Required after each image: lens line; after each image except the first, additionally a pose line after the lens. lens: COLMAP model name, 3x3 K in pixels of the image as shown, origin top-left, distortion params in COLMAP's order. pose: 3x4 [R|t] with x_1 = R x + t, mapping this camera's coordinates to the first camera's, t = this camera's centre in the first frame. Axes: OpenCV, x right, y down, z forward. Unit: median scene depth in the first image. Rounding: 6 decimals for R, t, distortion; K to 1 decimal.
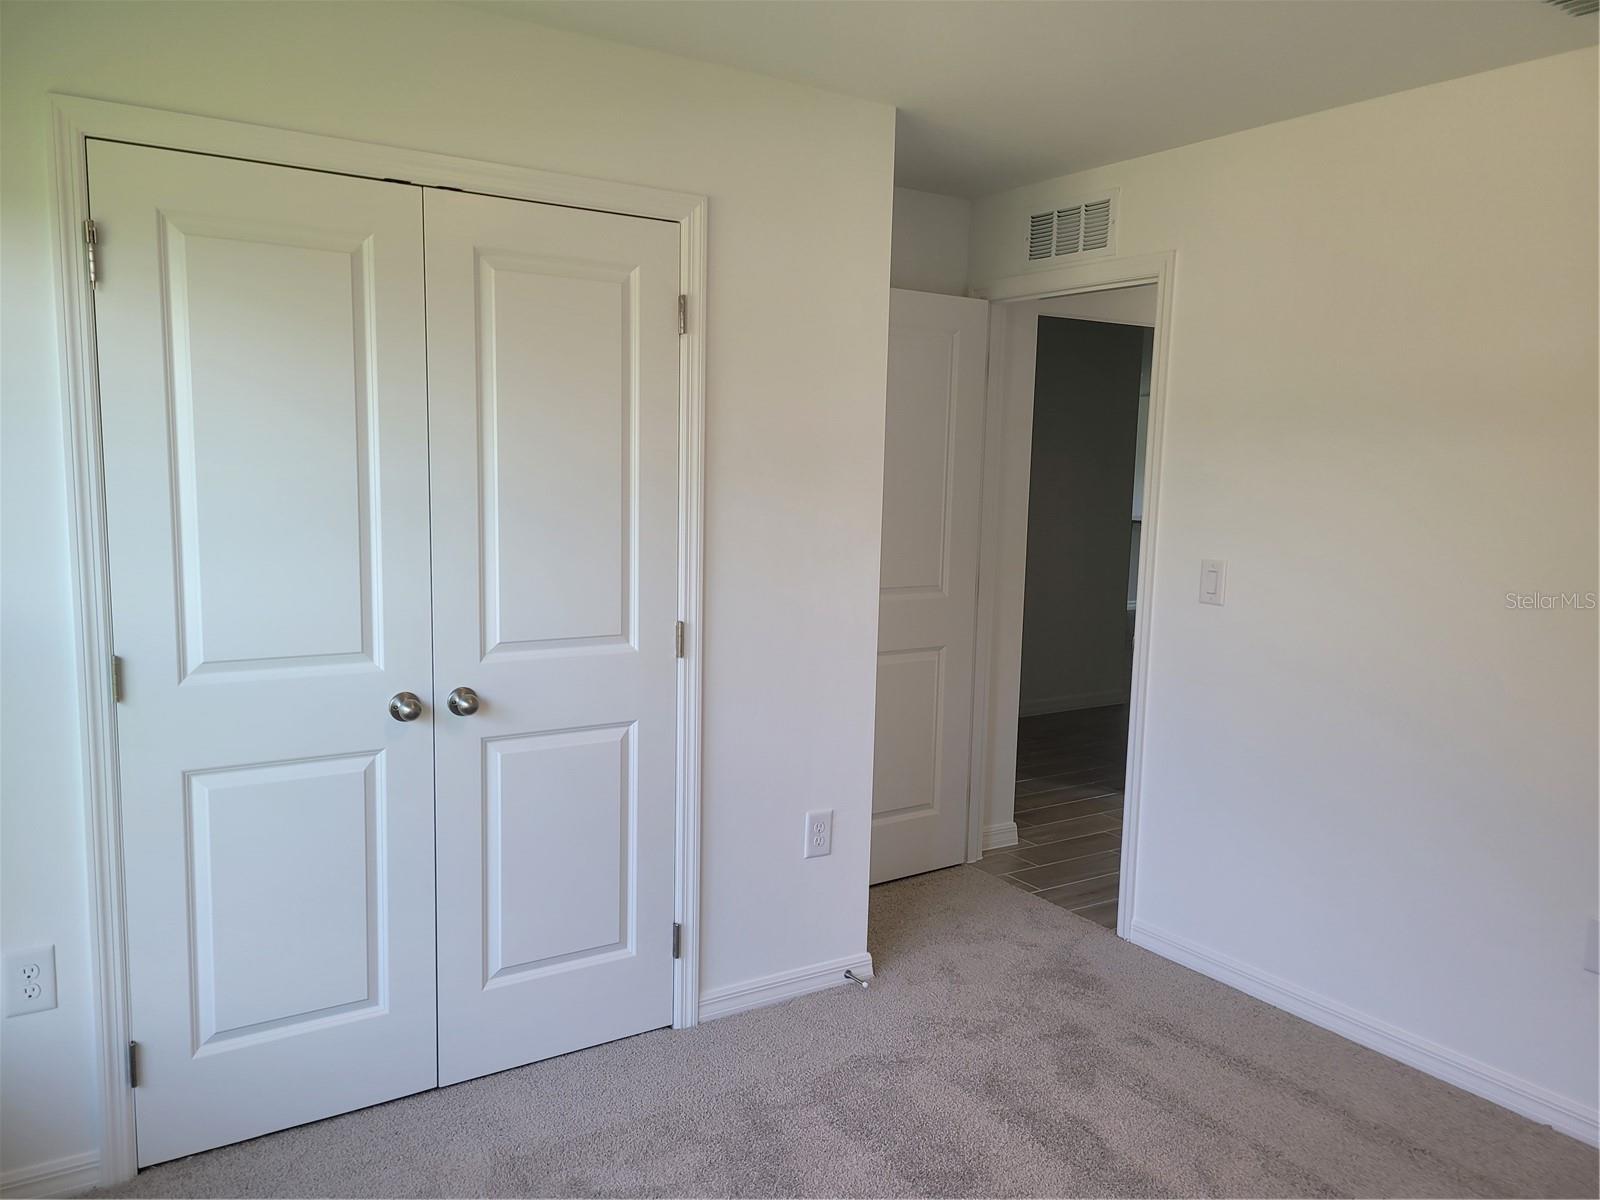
lens RADIAL K [[1198.6, 0, 796.4], [0, 1198.6, 623.4], [0, 0, 1]] dist [0.081431, -0.065627]
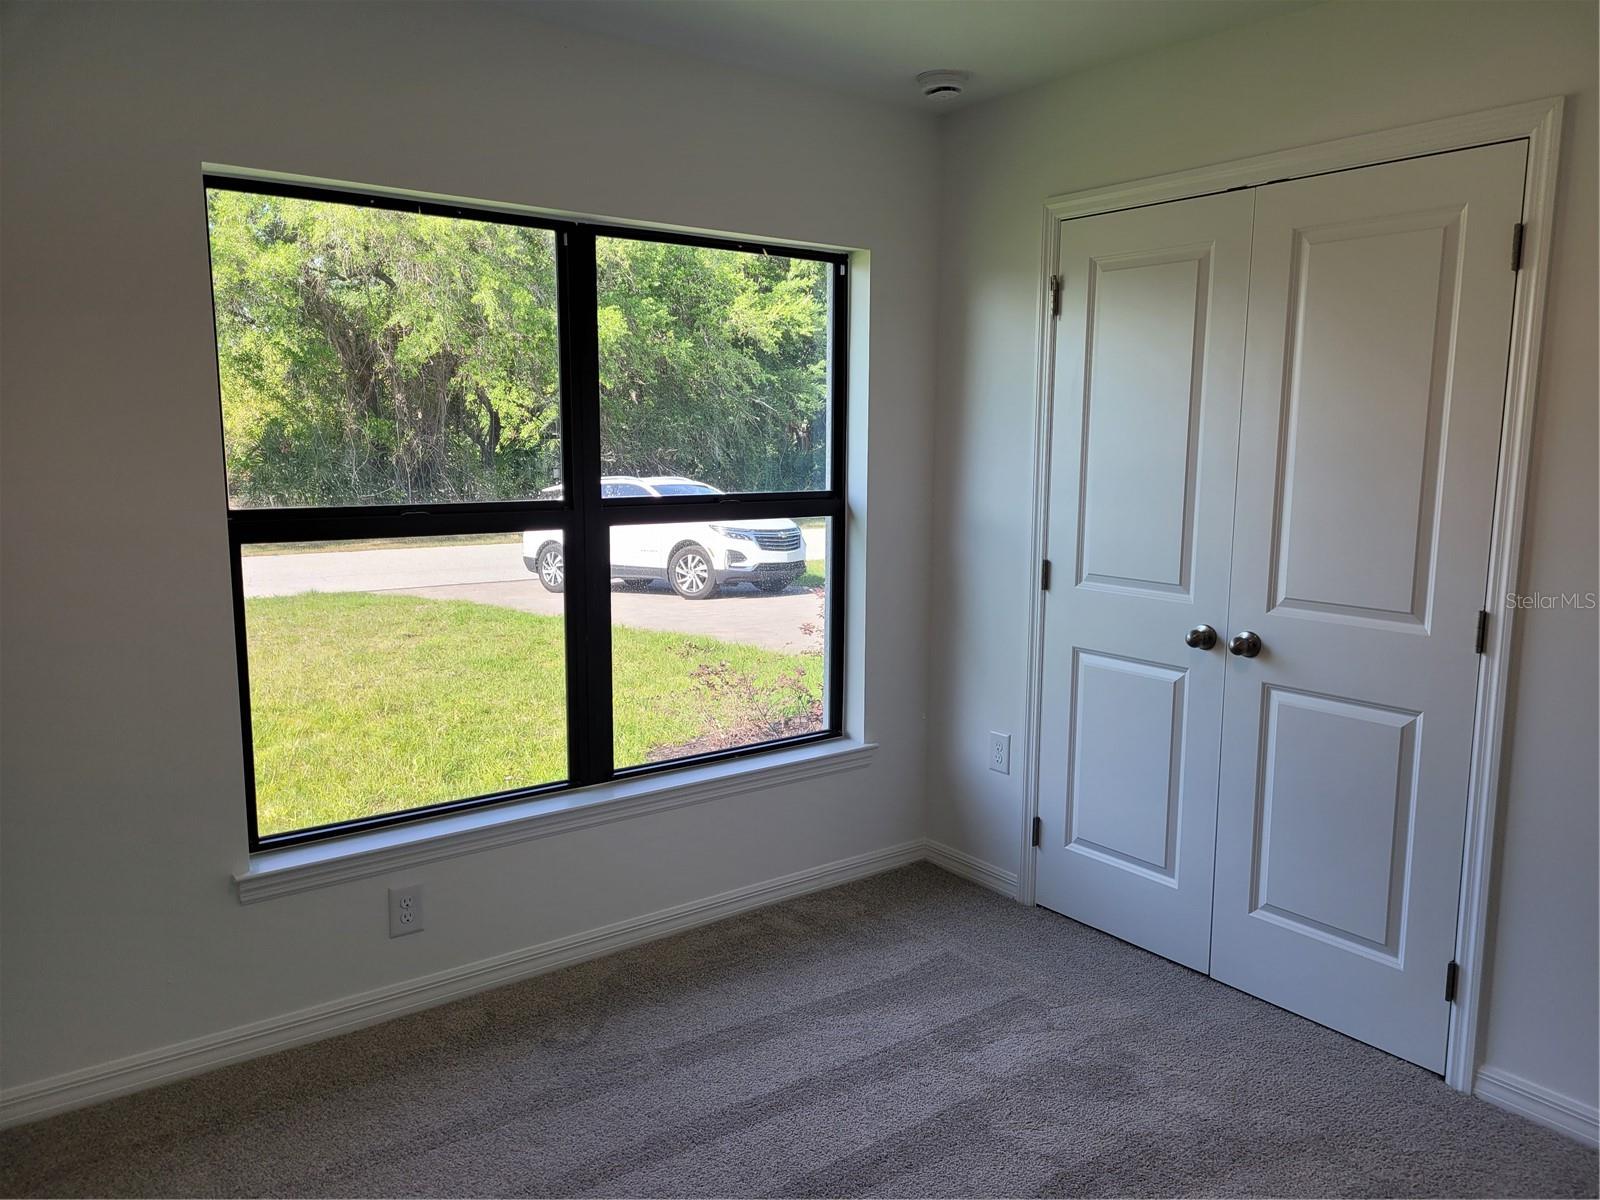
lens RADIAL K [[1176.2, 0, 800.2], [0, 1176.2, 580.5], [0, 0, 1]] dist [0.043942, 0.000267]
pose [[0.093586, 0.116148, -0.988813, 0.729489], [-0.128619, 0.986260, 0.103675, -0.051196], [0.987268, 0.117477, 0.107239, 0.458977]]
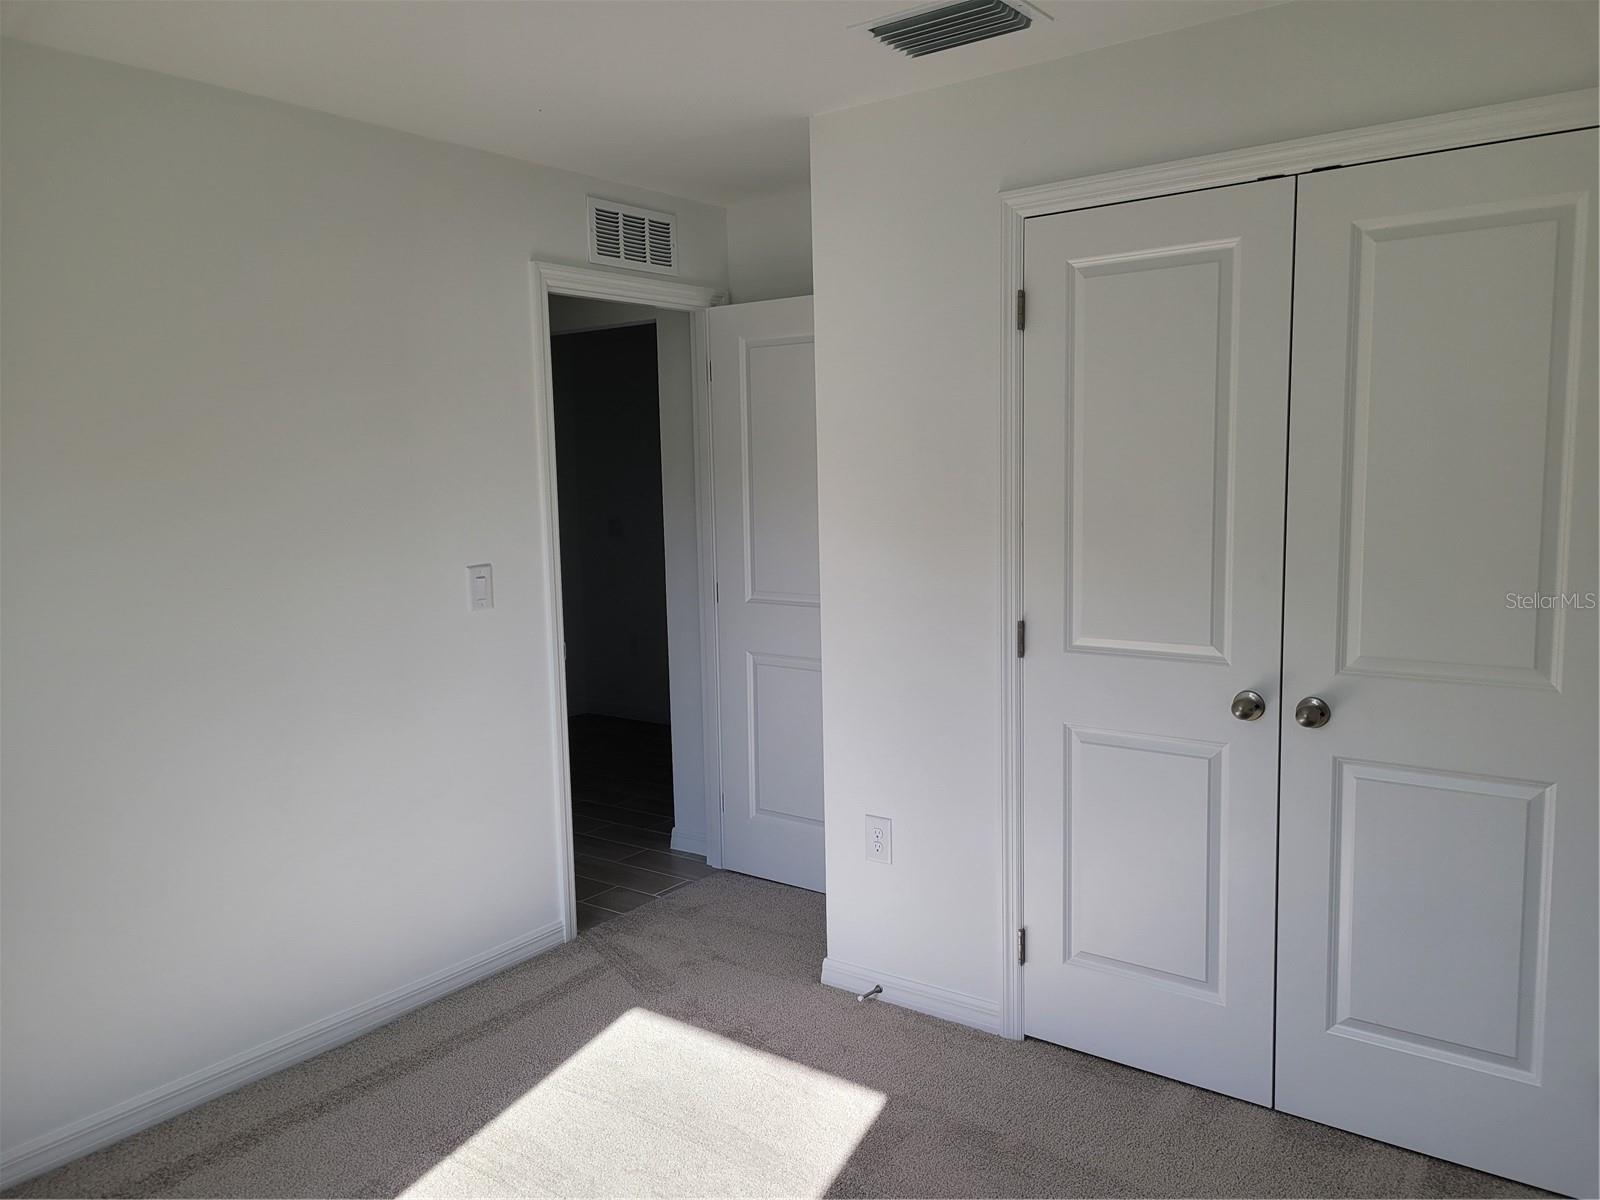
lens RADIAL K [[1189.9, 0, 800.0], [0, 1189.9, 600.0], [0, 0, 1]] dist [0.080000, -0.006815]
pose [[0.378865, 0.079621, -0.922021, 0.420263], [-0.091047, 0.994666, 0.048482, -0.031172], [0.920963, 0.065579, 0.384093, 0.260002]]
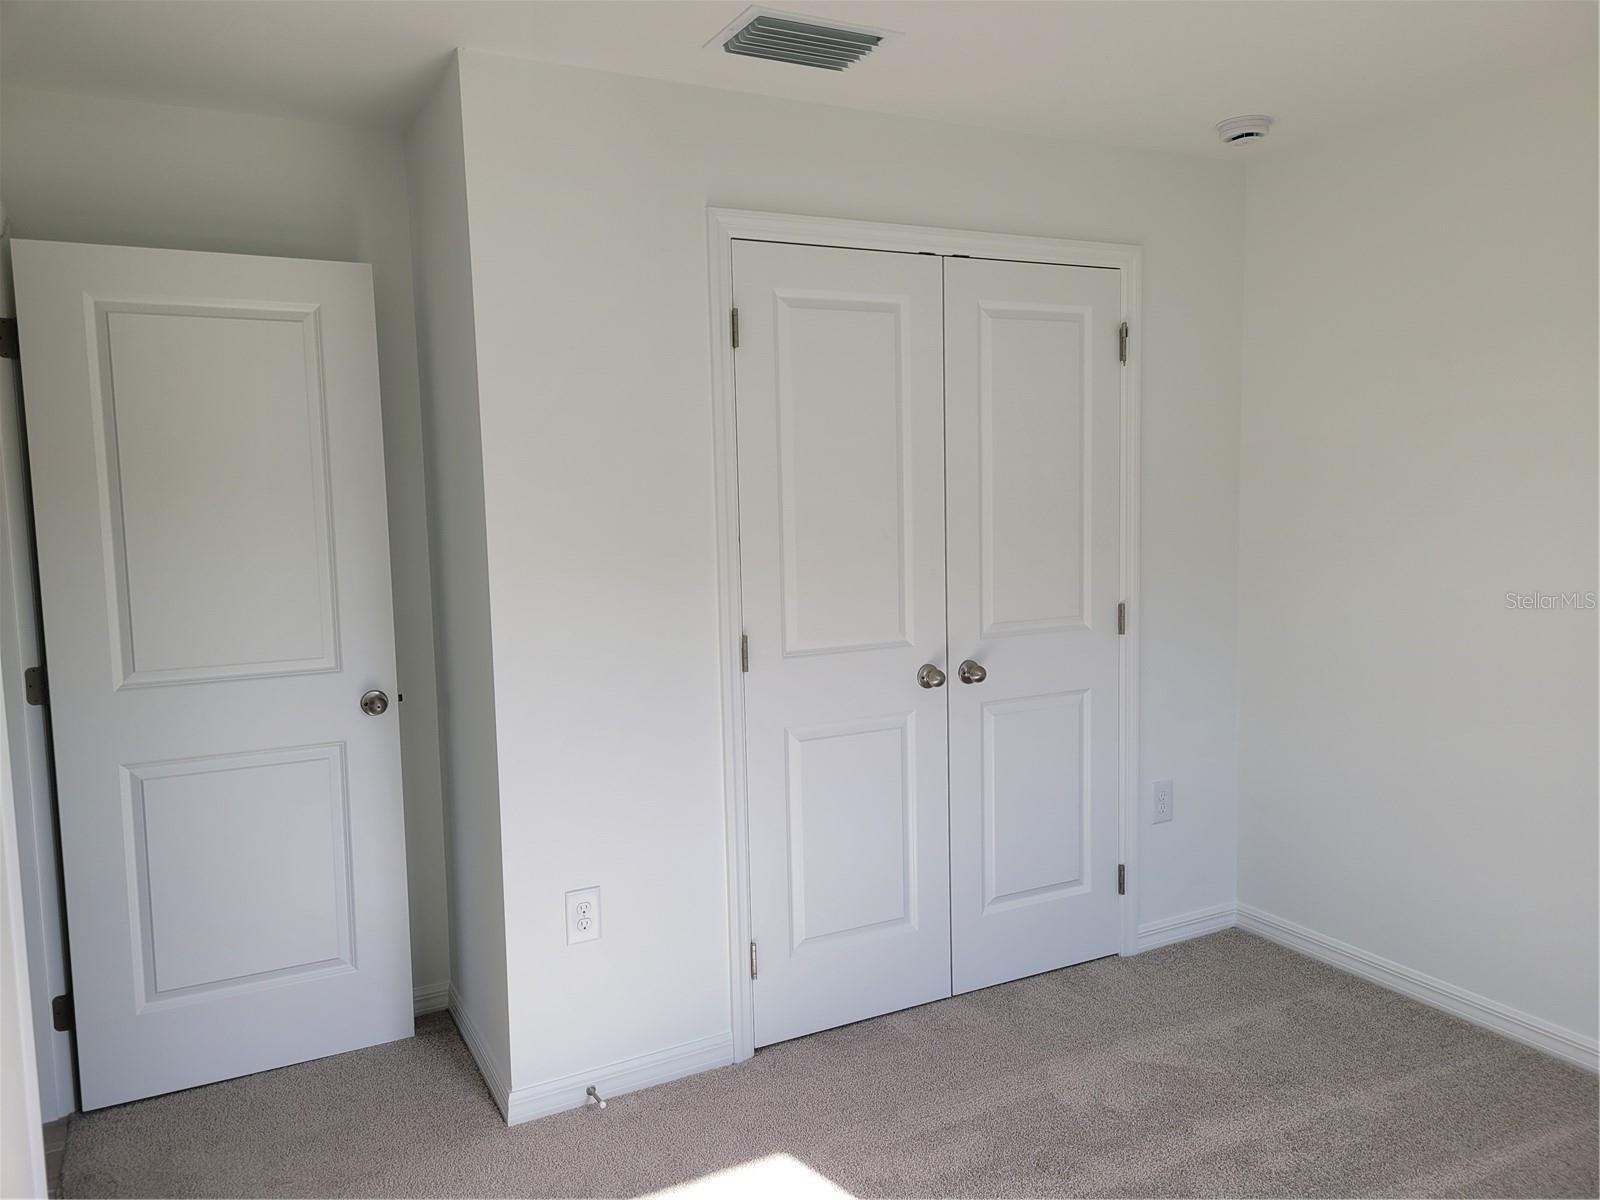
lens RADIAL K [[1202.6, 0, 800.0], [0, 1202.6, 600.0], [0, 0, 1]] dist [0.145066, -0.160936]
pose [[0.996744, -0.031906, -0.074045, -0.343950], [0.029794, 0.999122, -0.029456, 0.021939], [0.074919, 0.027154, 0.996820, -0.222808]]
